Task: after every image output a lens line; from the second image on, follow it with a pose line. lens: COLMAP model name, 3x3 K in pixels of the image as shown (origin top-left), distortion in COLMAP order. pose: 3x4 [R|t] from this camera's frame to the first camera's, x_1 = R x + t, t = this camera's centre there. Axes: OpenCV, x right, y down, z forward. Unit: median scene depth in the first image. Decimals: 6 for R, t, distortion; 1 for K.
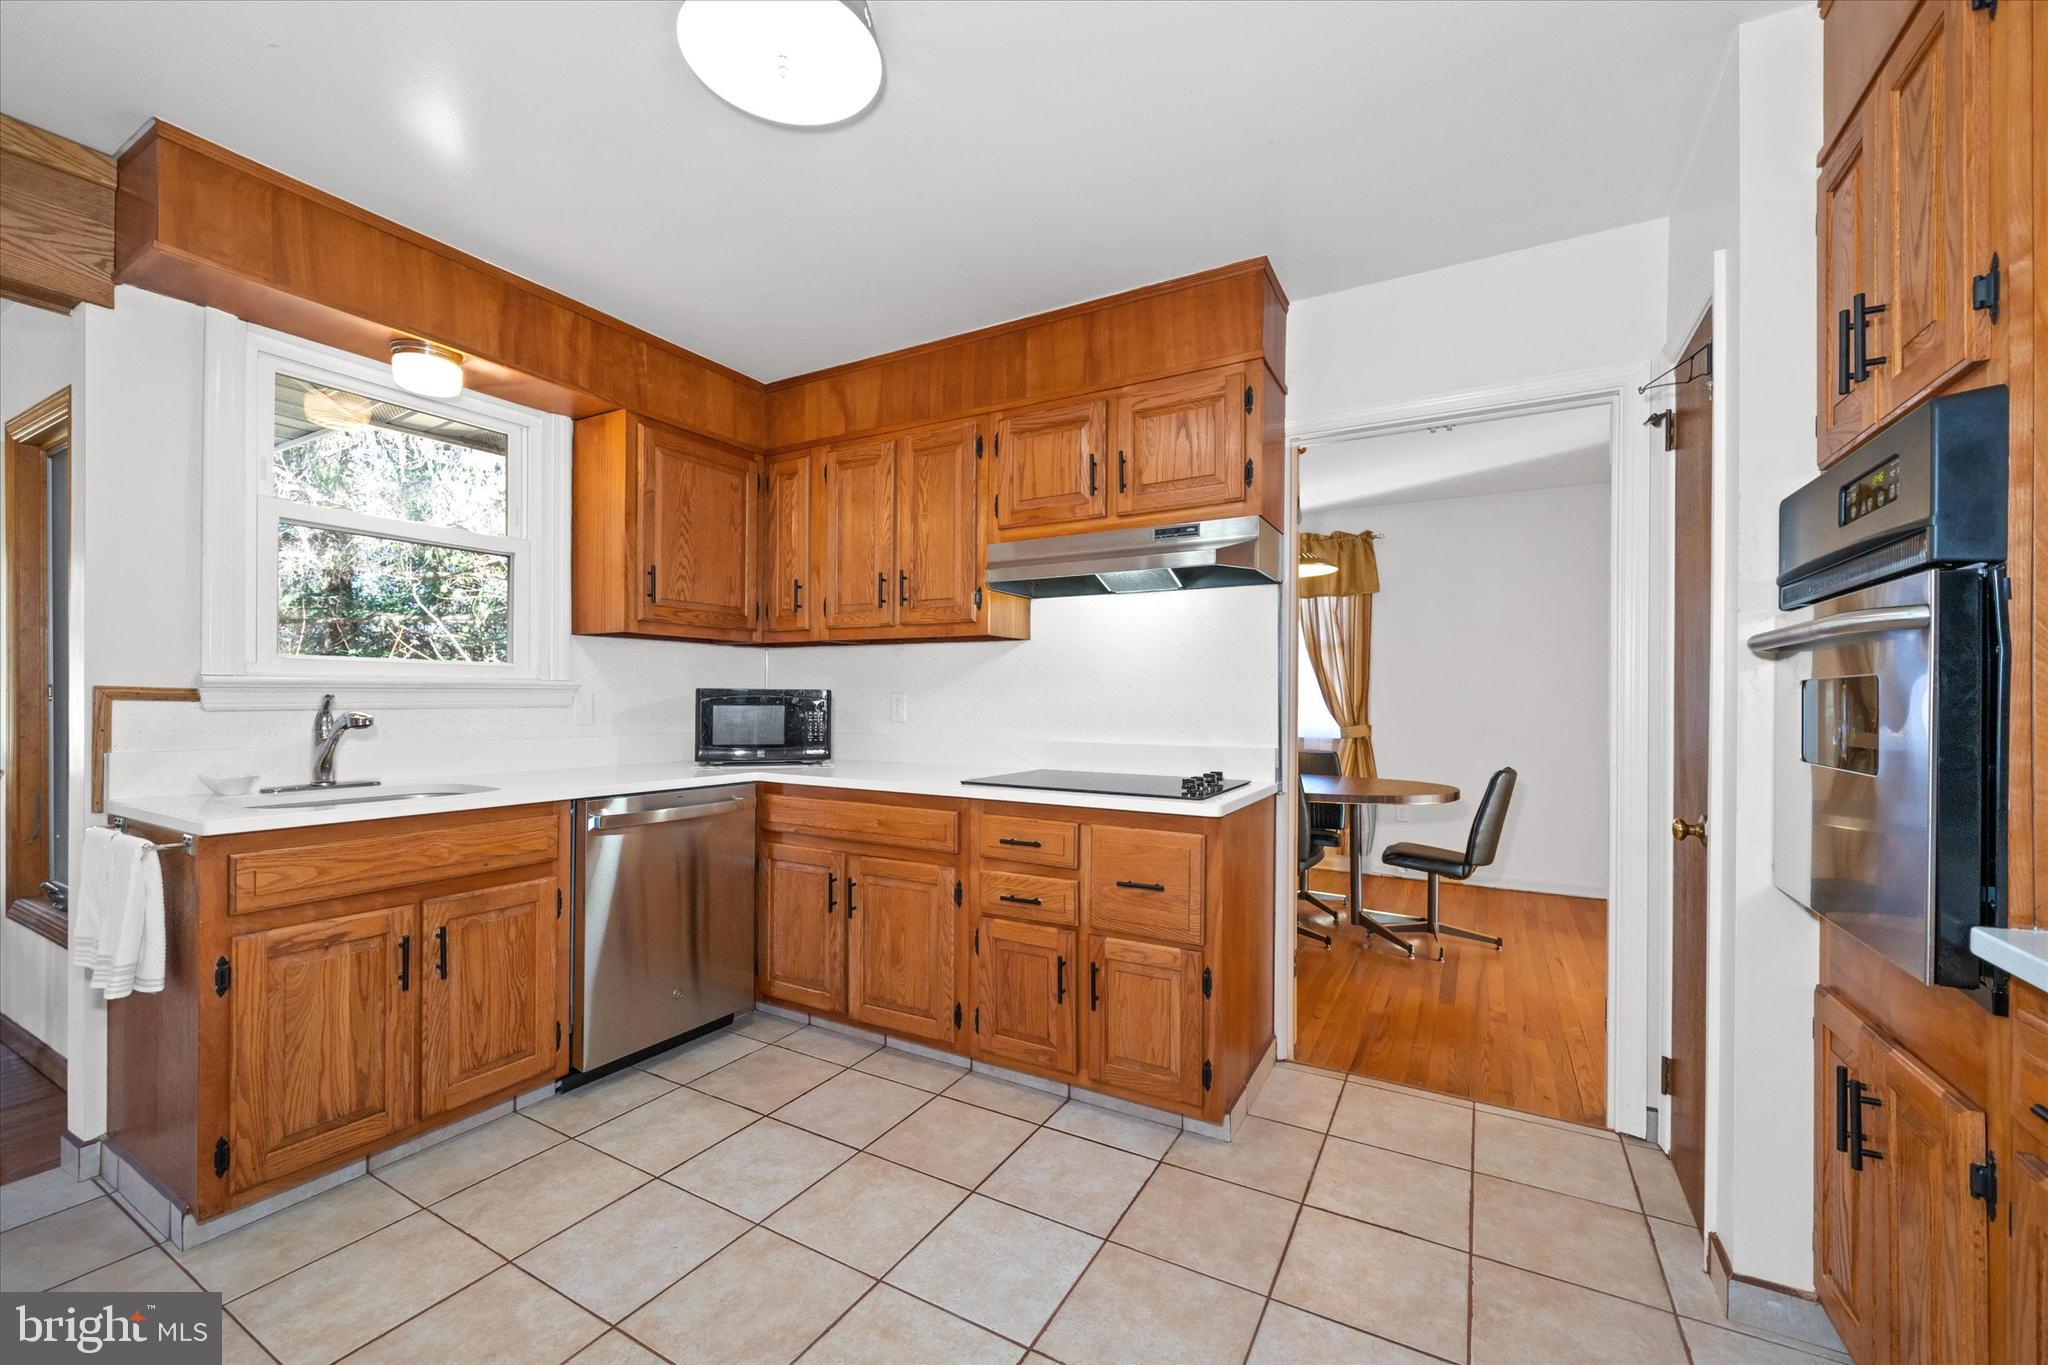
lens RADIAL K [[821.9, 0, 1012.6], [0, 821.9, 700.9], [0, 0, 1]] dist [-0.001524, 0.000087]
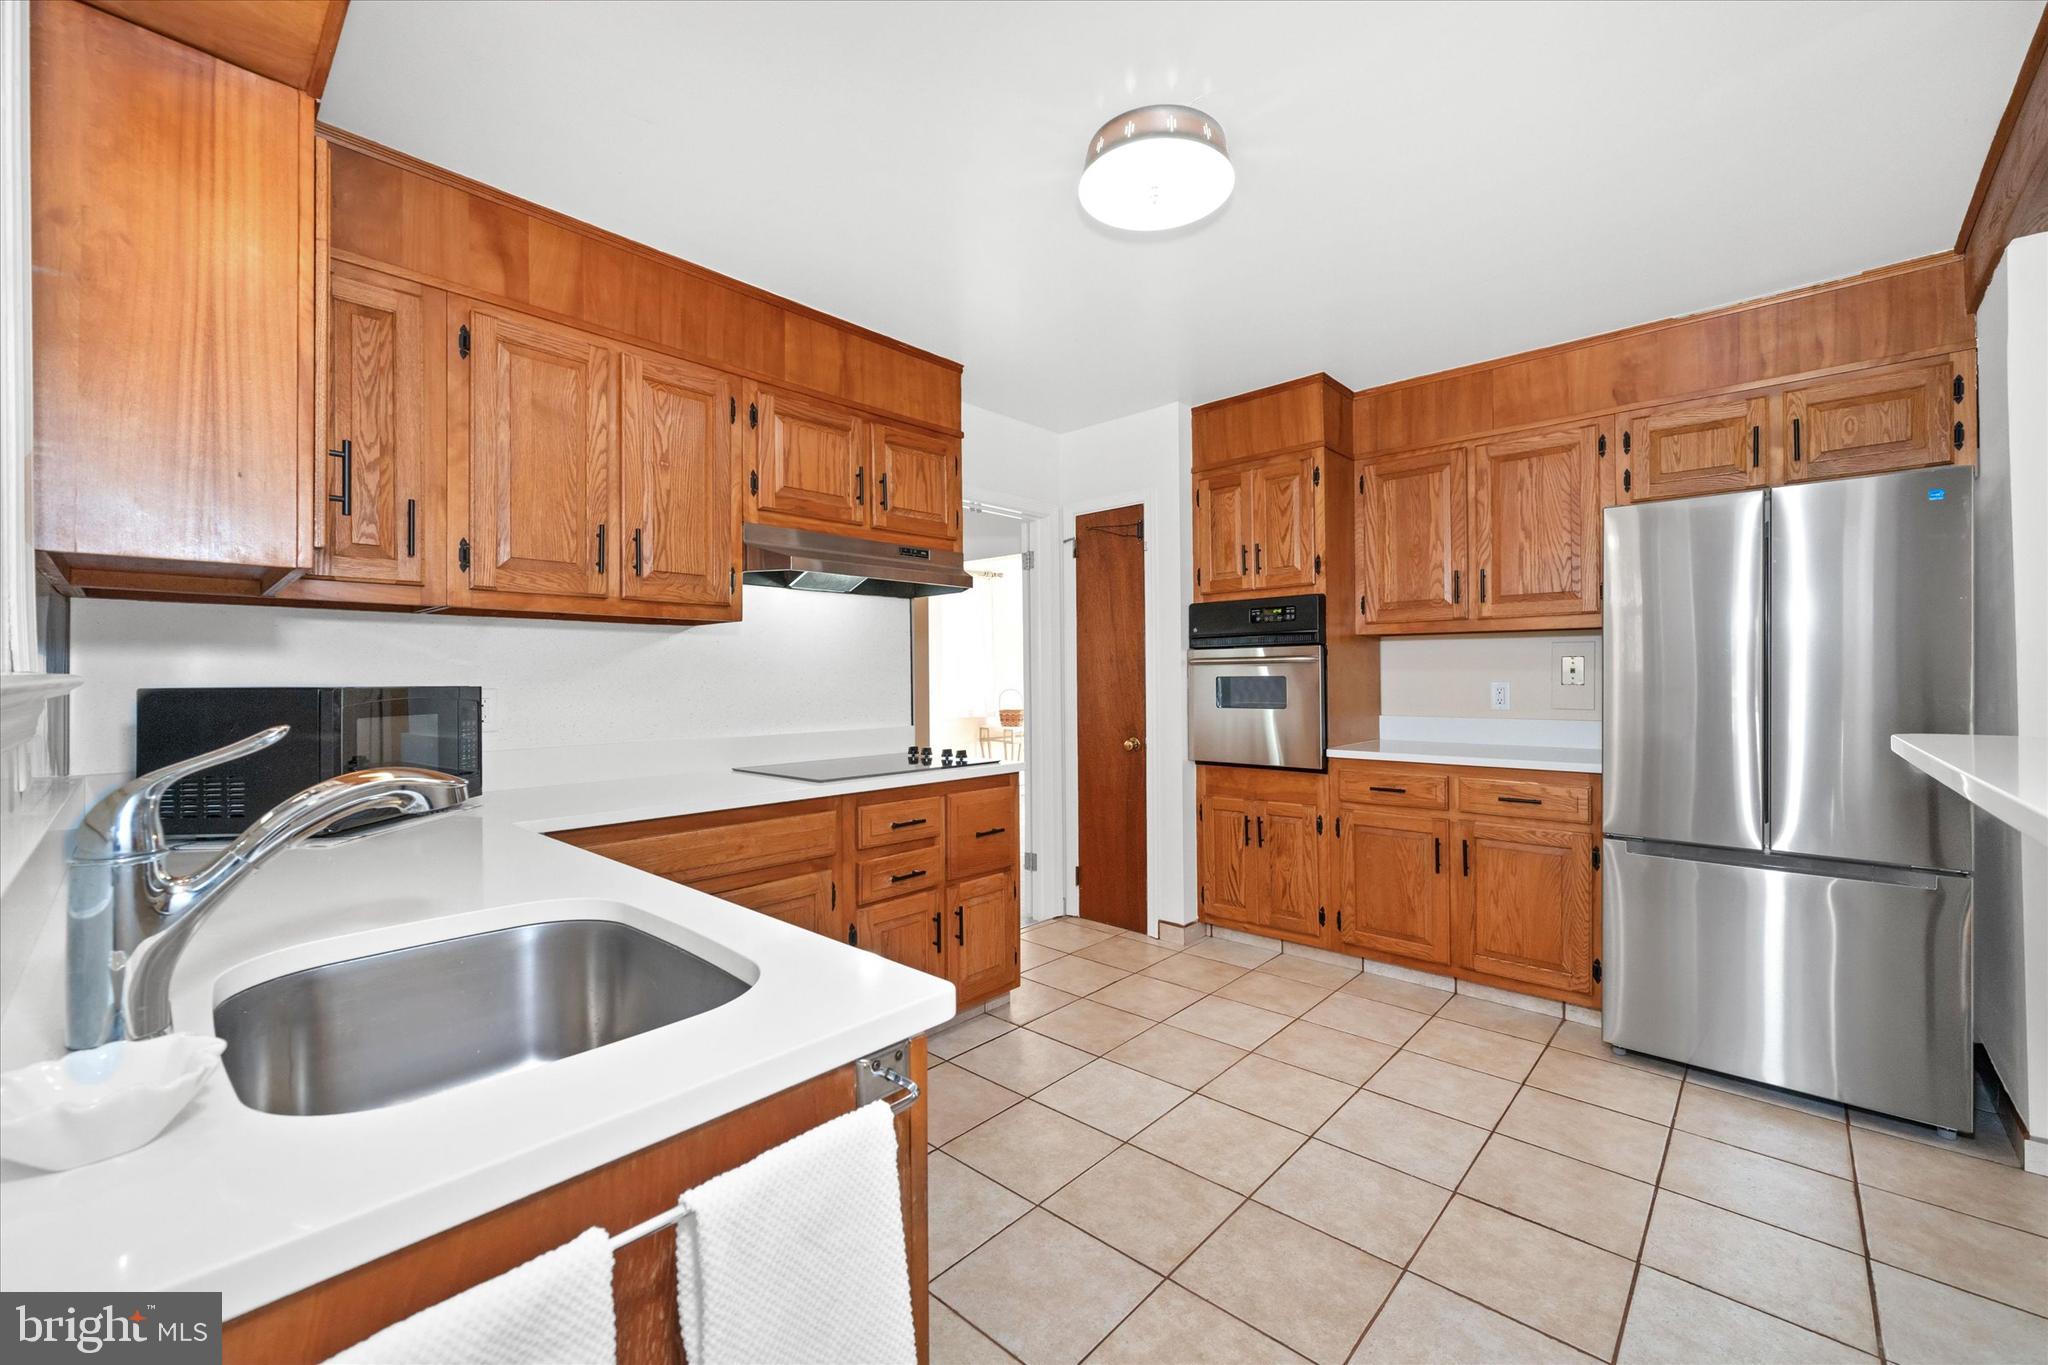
lens RADIAL K [[824.3, 0, 1024.0], [0, 824.3, 682.5], [0, 0, 1]] dist [0.001053, 0.000022]
pose [[0.214449, -0.011450, 0.976668, -0.872721], [0.004035, 0.999933, 0.010837, -0.024017], [-0.976727, 0.001617, 0.214481, 0.520004]]
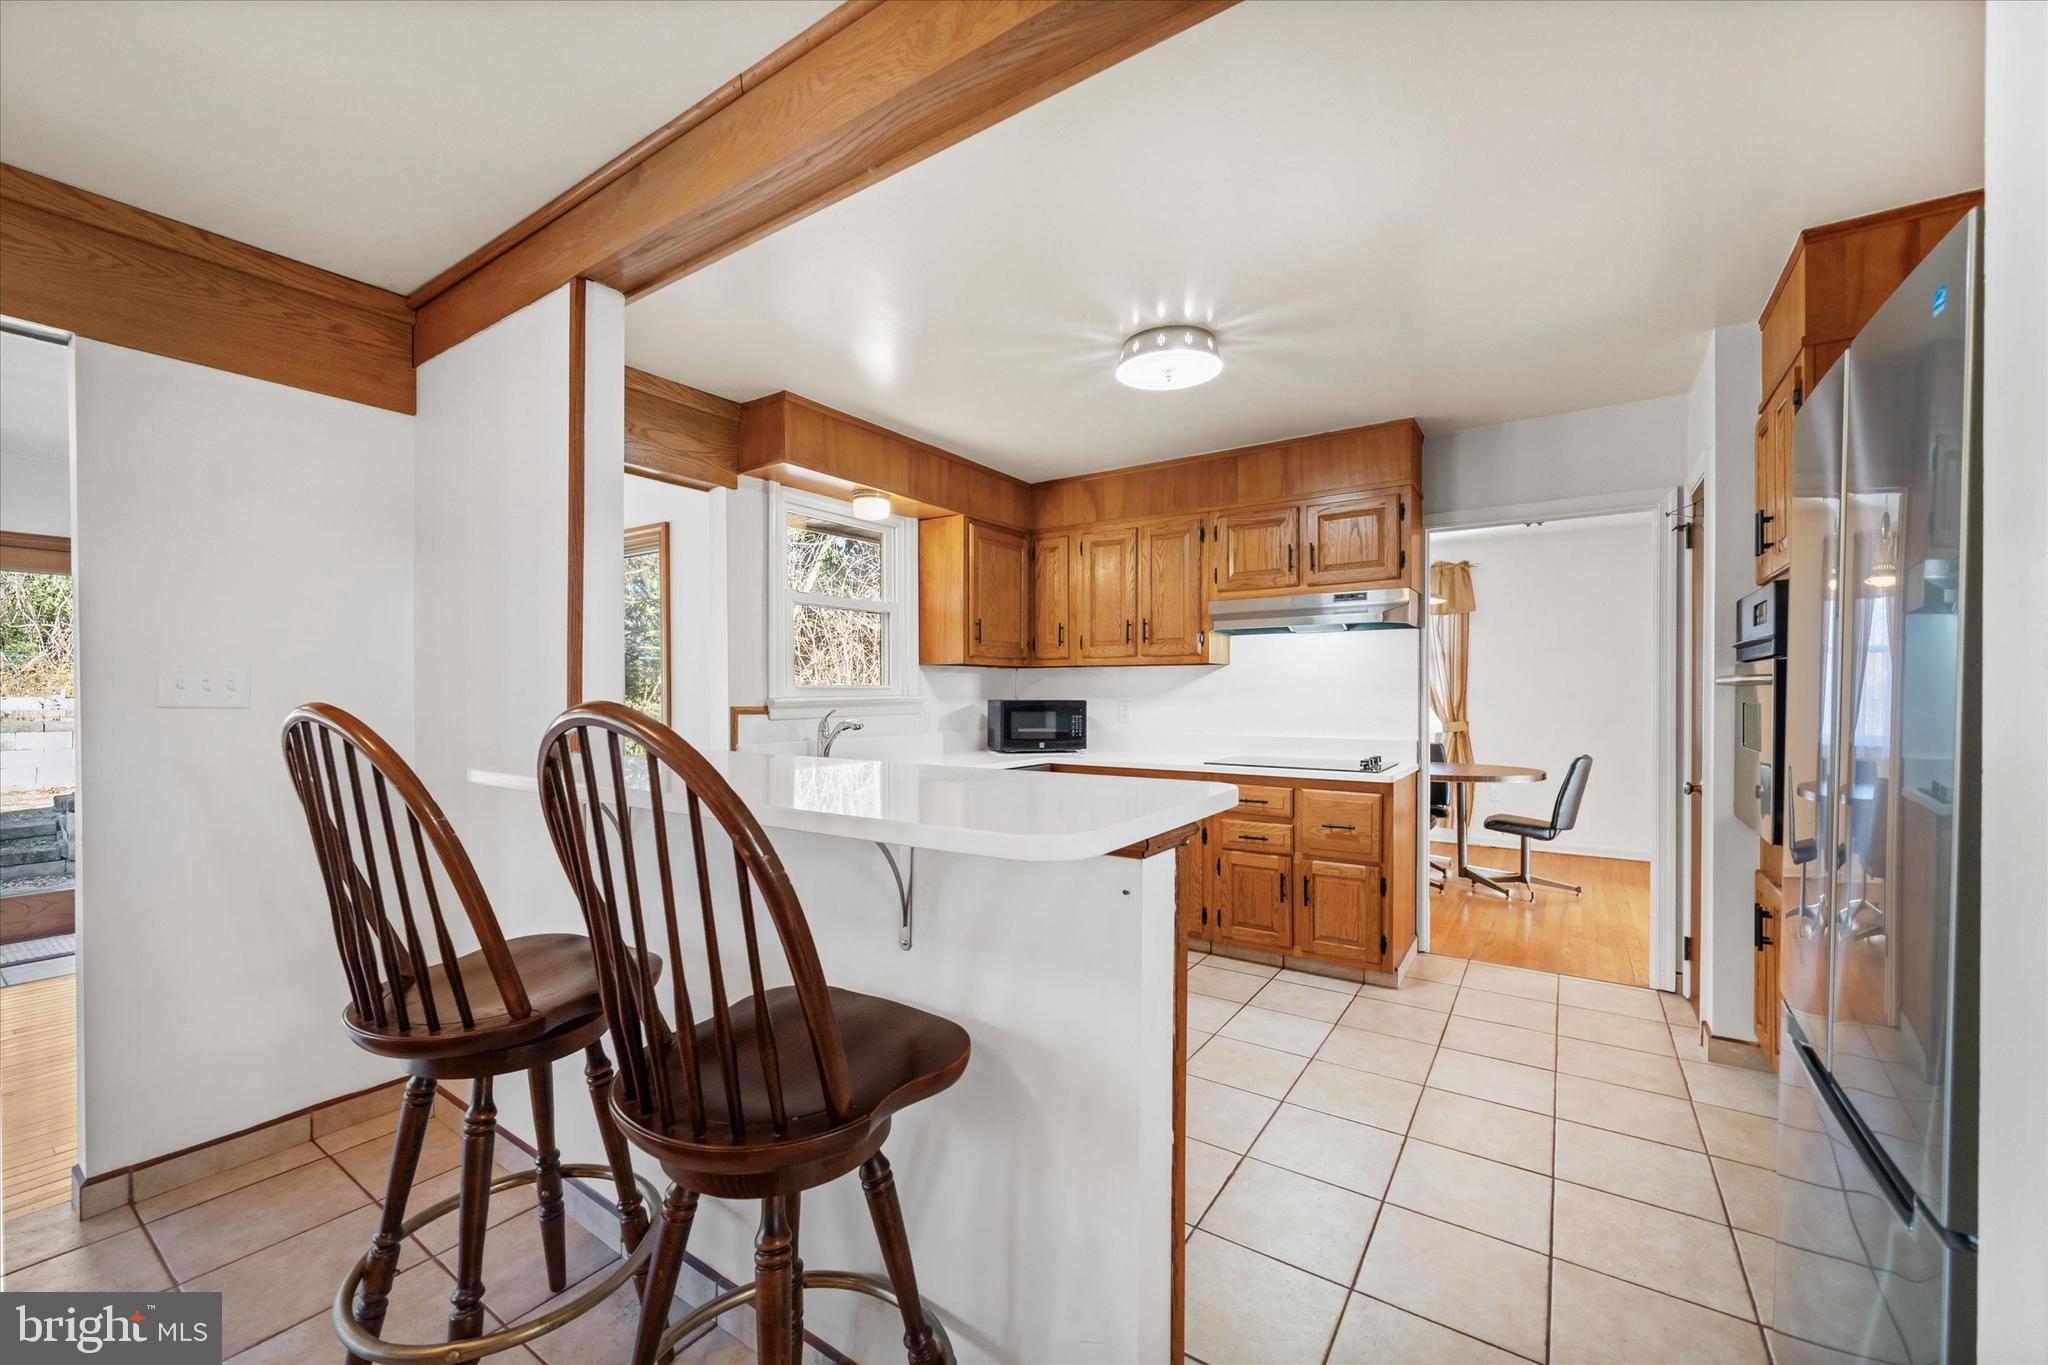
lens RADIAL K [[804.5, 0, 1020.5], [0, 804.5, 699.7], [0, 0, 1]] dist [-0.000449, -0.000182]
pose [[0.996984, -0.006187, -0.077357, -0.262831], [0.006628, 0.999963, 0.005445, -0.026607], [0.077320, -0.005942, 0.996989, -0.469350]]
